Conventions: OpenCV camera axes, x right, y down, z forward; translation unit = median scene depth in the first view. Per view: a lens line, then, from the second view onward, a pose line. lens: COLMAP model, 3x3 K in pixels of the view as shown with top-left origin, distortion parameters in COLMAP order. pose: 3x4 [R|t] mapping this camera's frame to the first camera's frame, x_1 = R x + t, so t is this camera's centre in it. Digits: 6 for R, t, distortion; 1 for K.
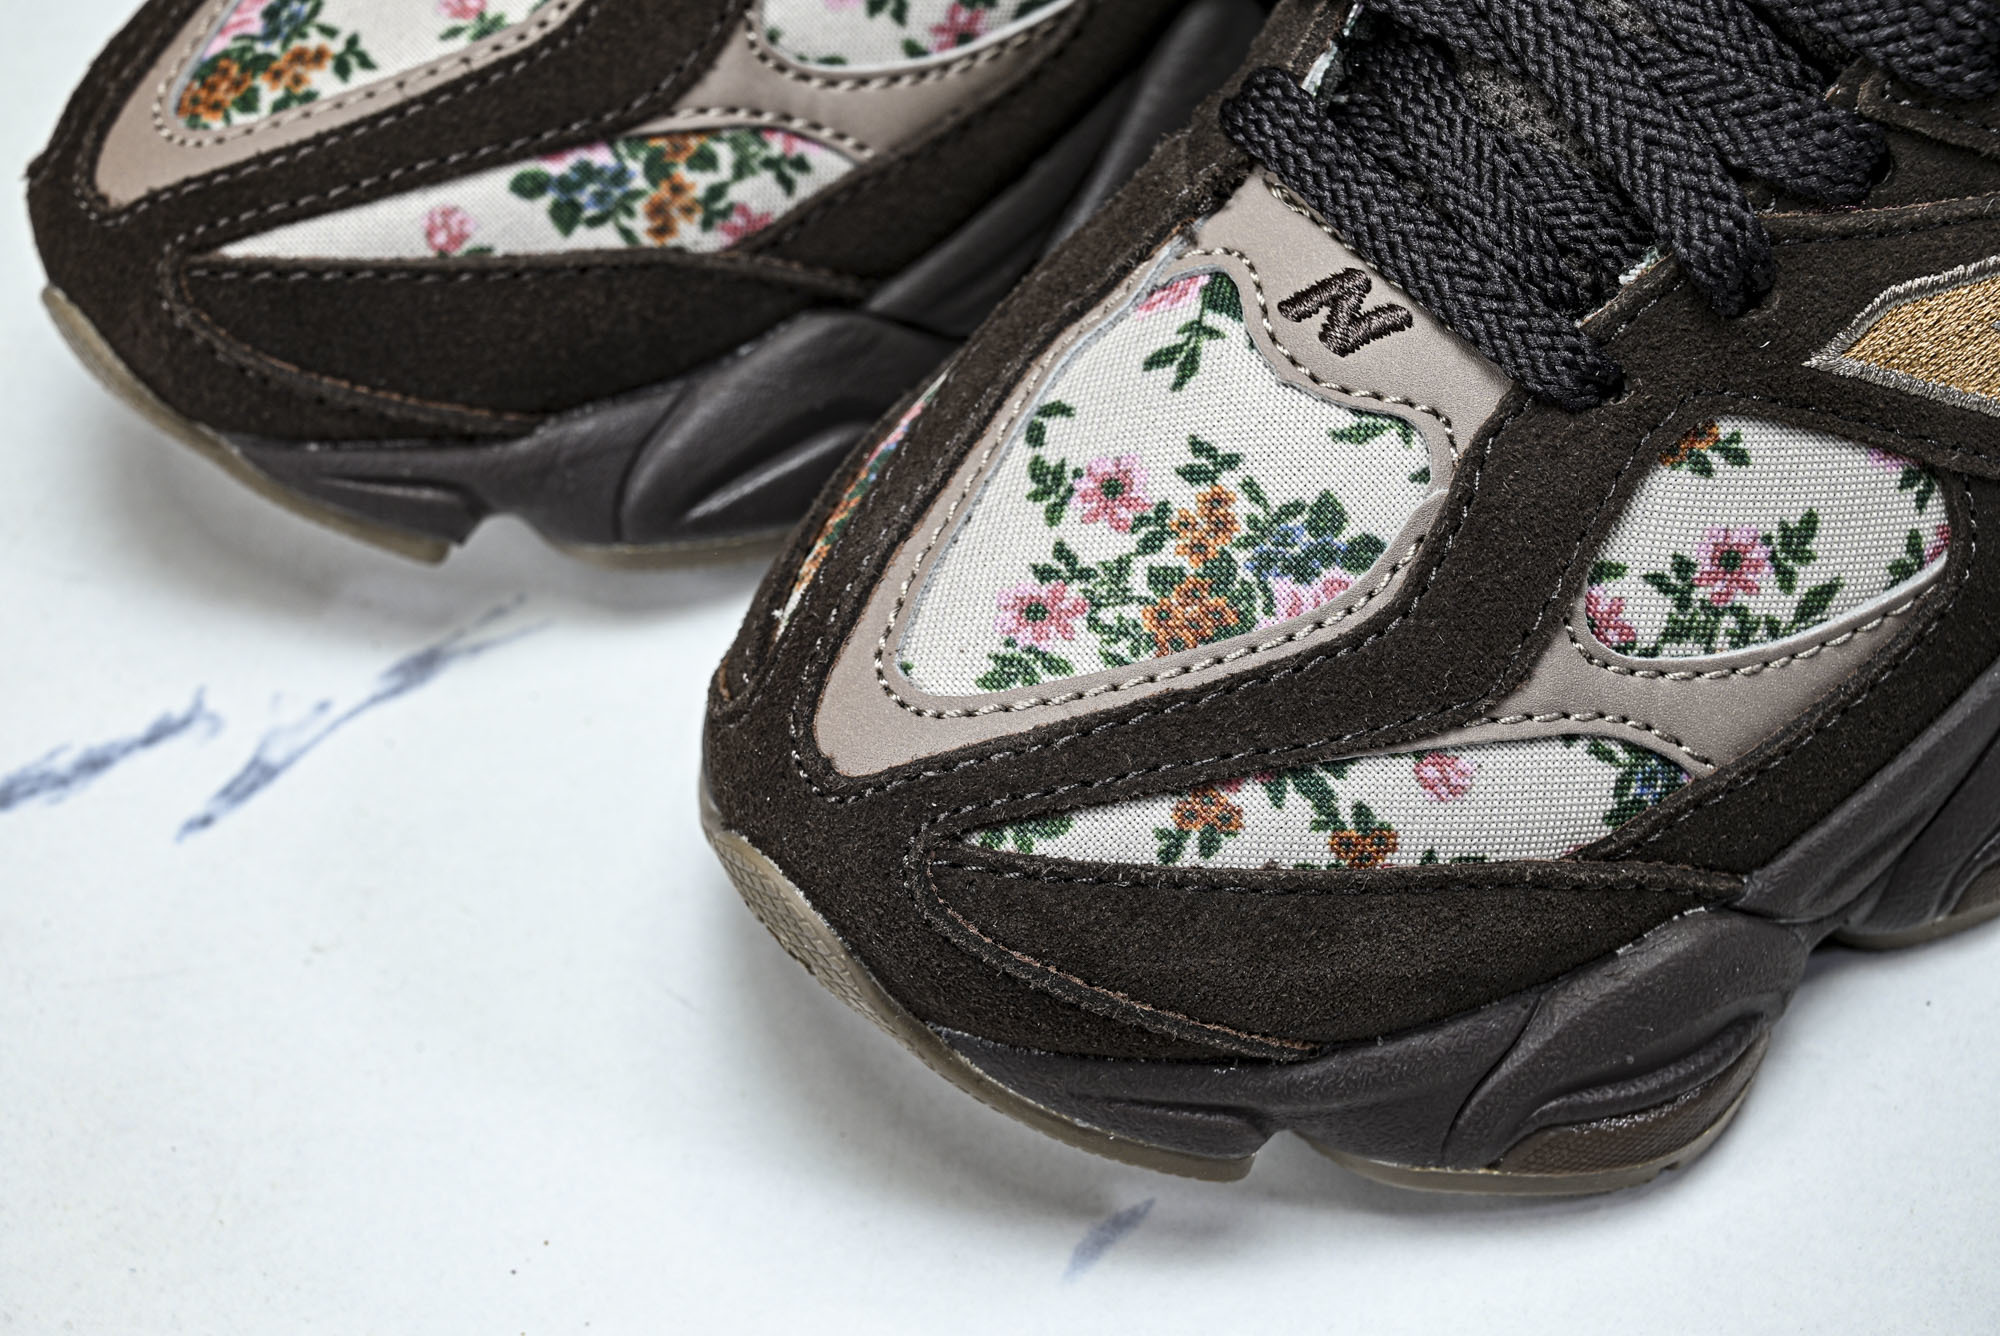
lens RADIAL K [[3755.6, 0, 875.2], [0, 3755.6, 750.0], [0, 0, 1]] dist [-0.027558, 0.000000]
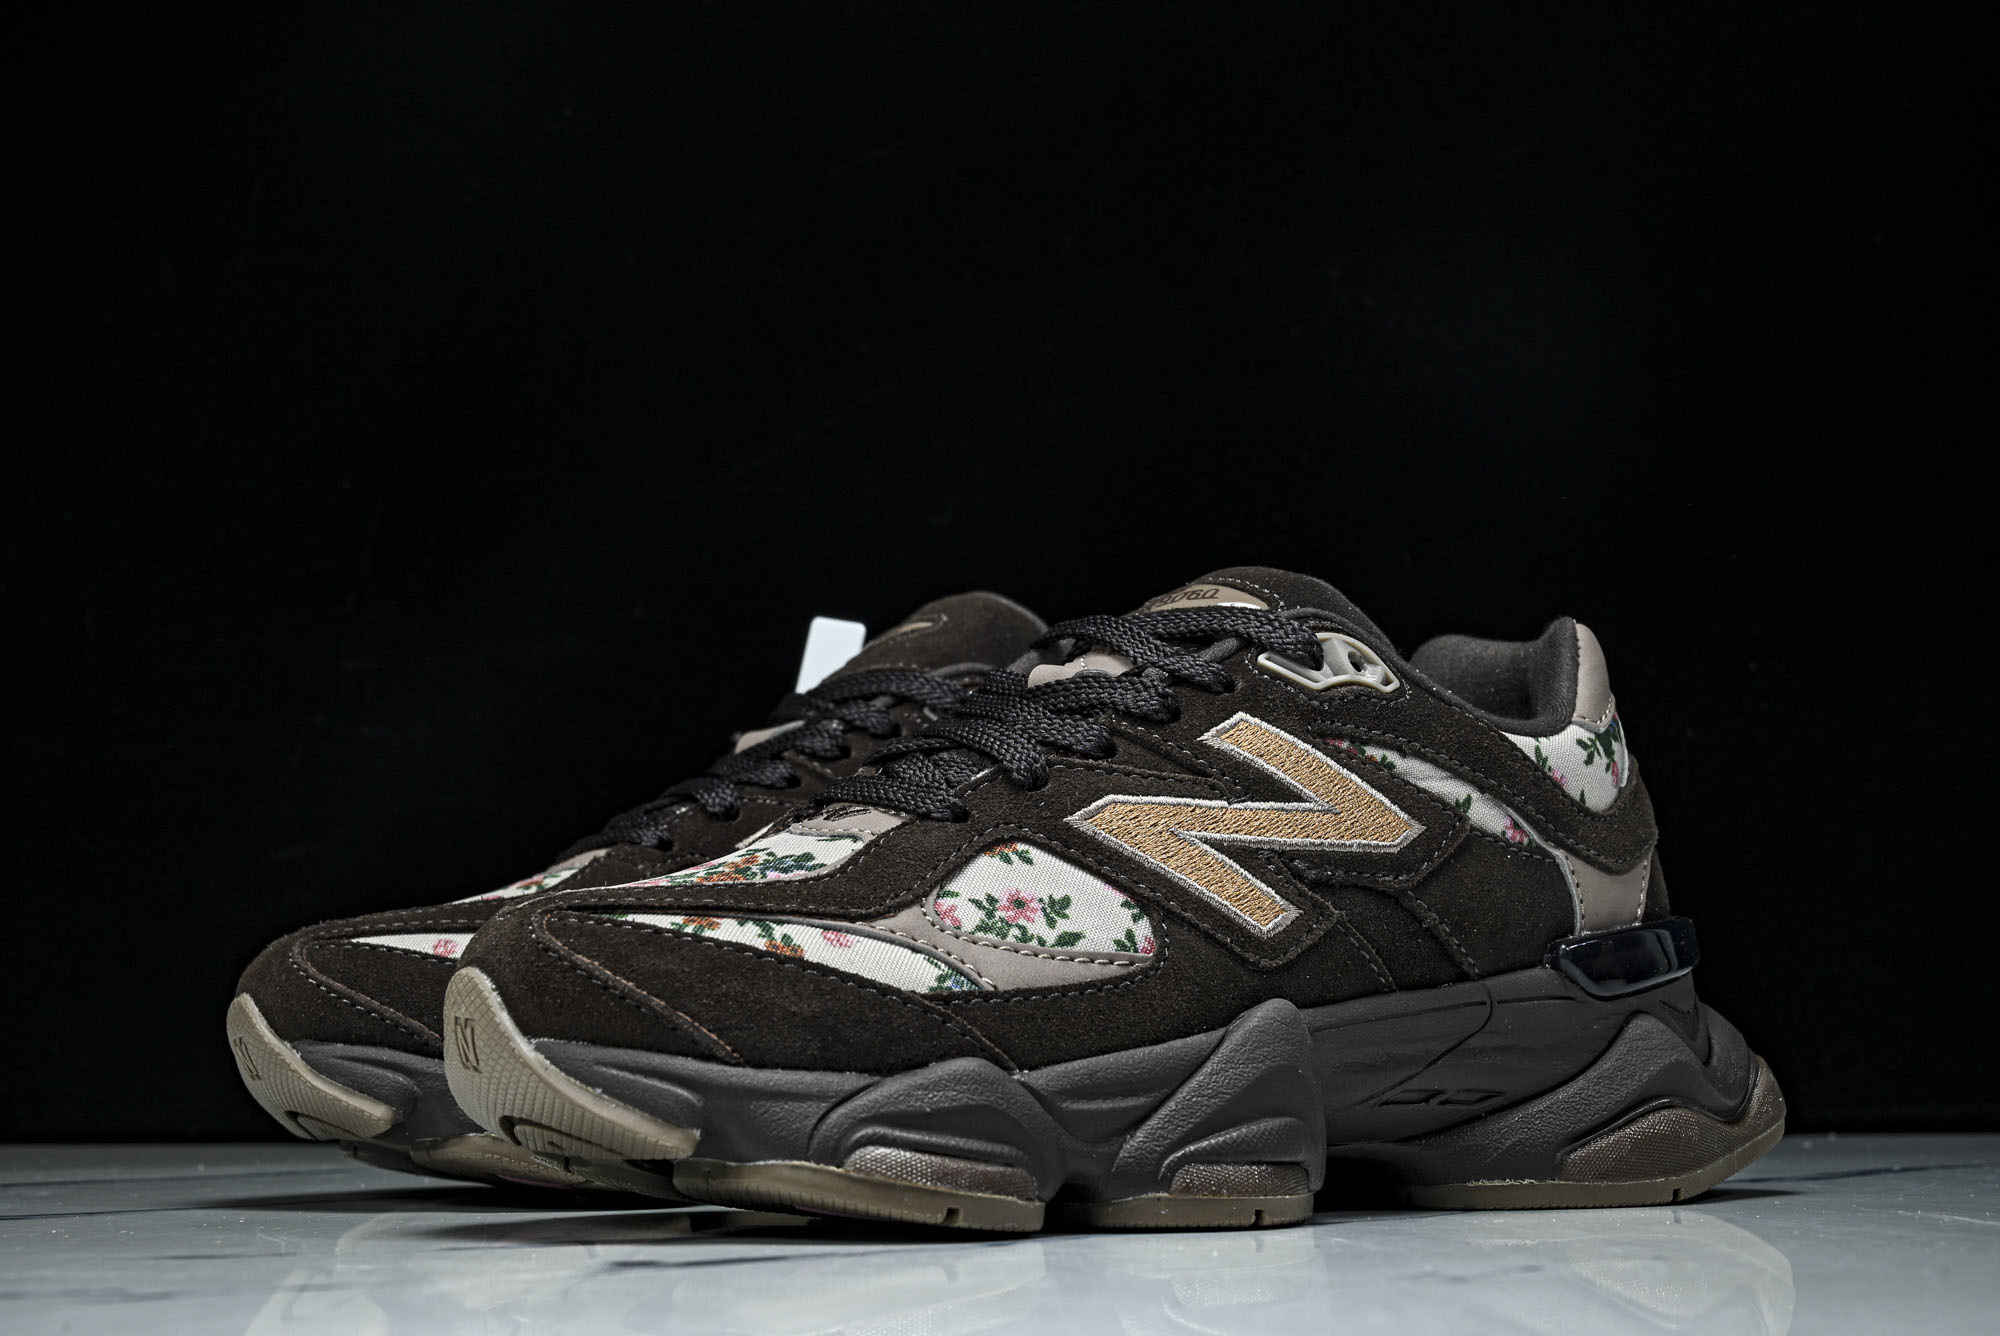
lens RADIAL K [[2878.3, 0, 988.7], [0, 2878.3, 703.8], [0, 0, 1]] dist [0.021594, 0.000000]
pose [[0.988179, 0.060237, -0.140972, 0.404408], [-0.152053, 0.502258, -0.851244, 1.098022], [0.019528, 0.862617, 0.505481, 0.200941]]
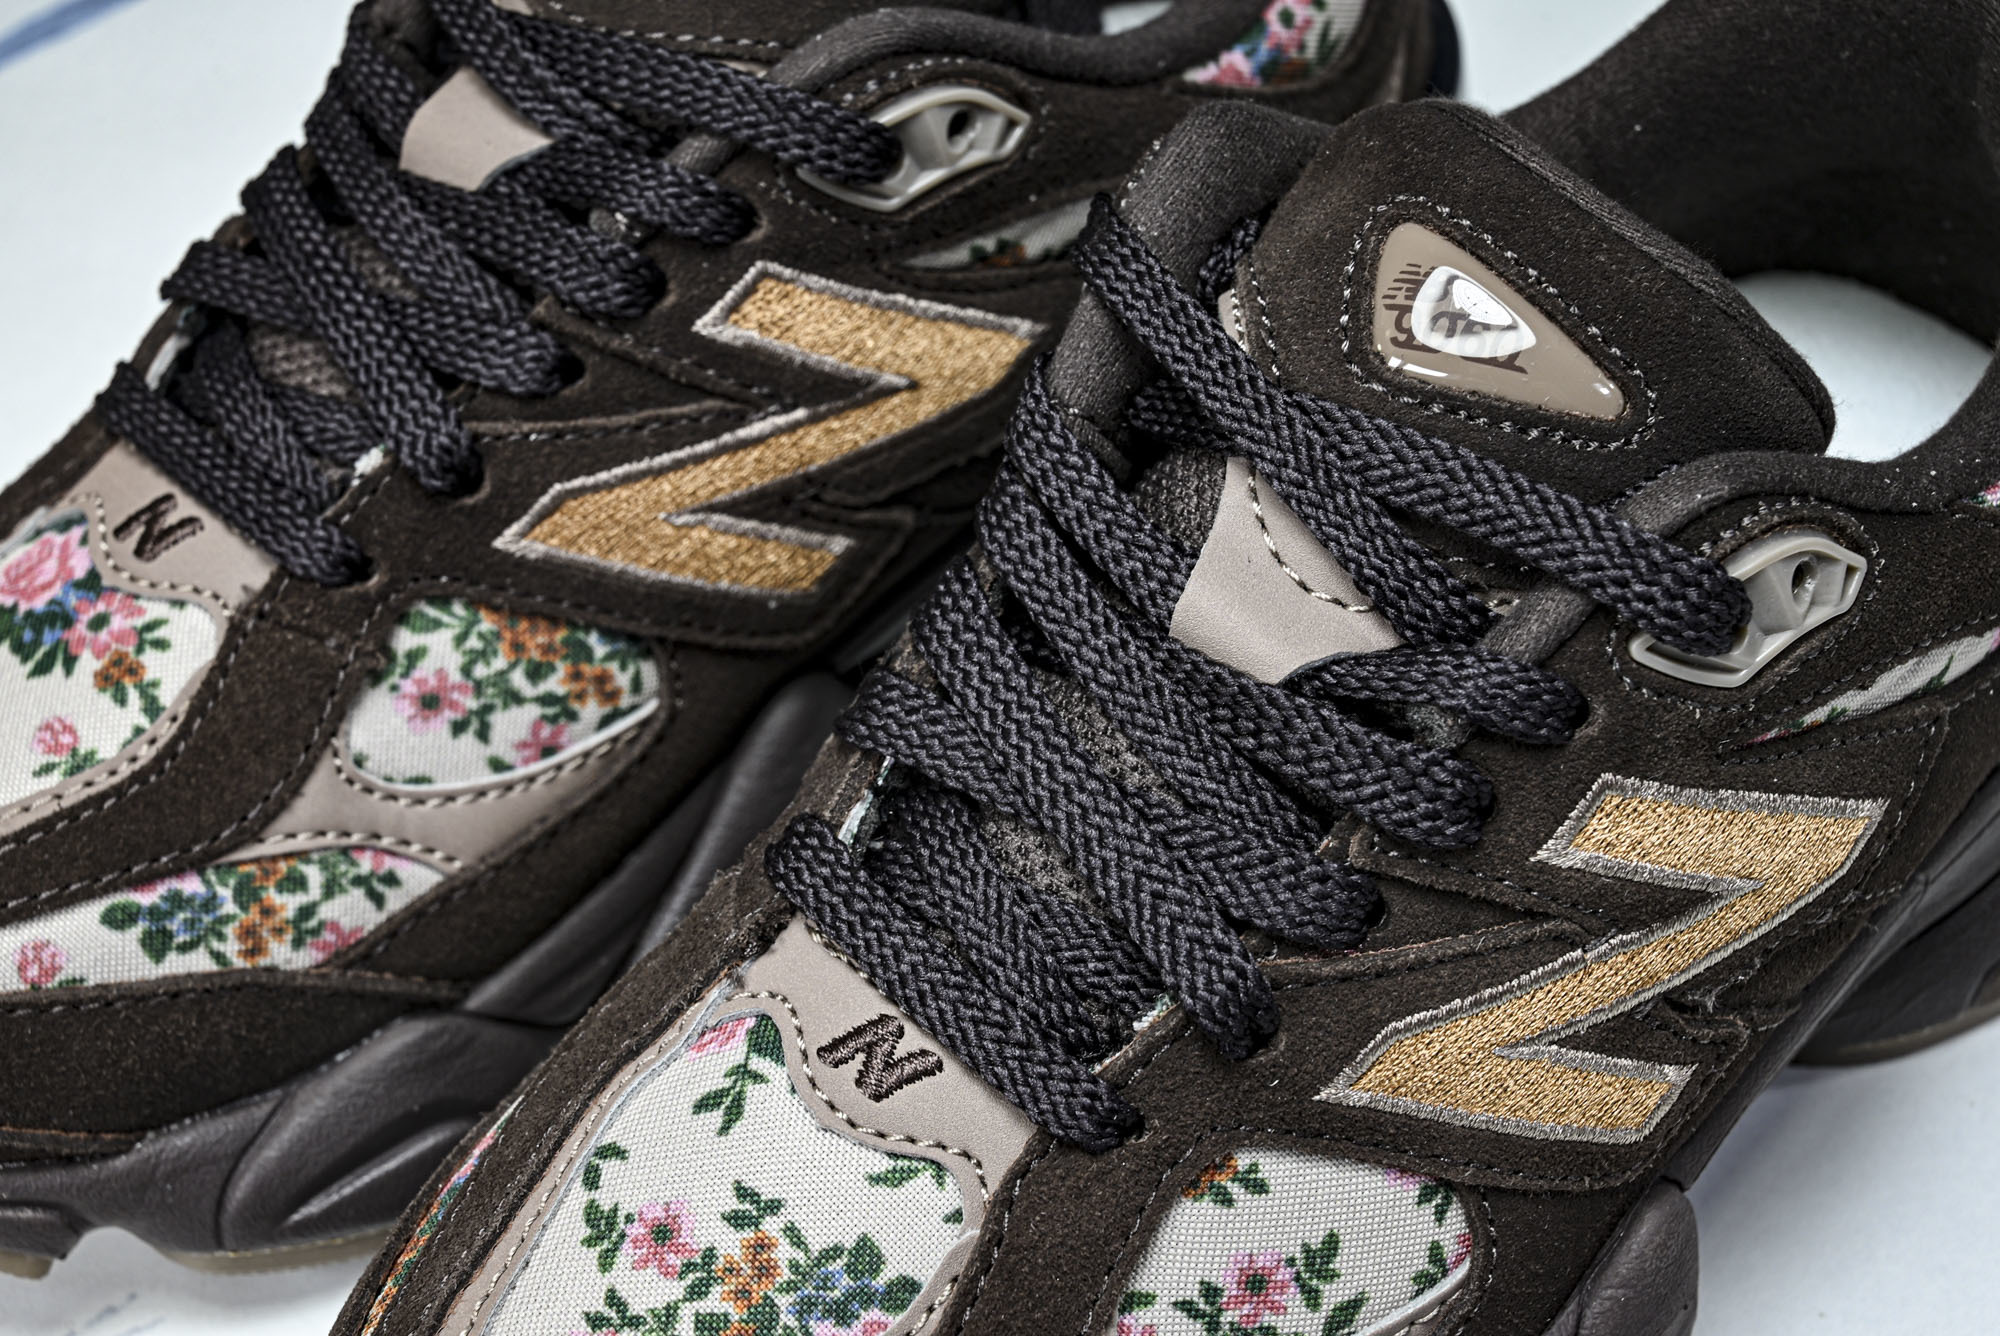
lens RADIAL K [[3755.6, 0, 933.5], [0, 3755.6, 653.5], [0, 0, 1]] dist [-0.027558, 0.000000]
pose [[0.997873, -0.024754, 0.060310, 0.079191], [0.031885, 0.992224, -0.120310, -0.101332], [-0.056862, 0.121977, 0.990903, -0.051811]]
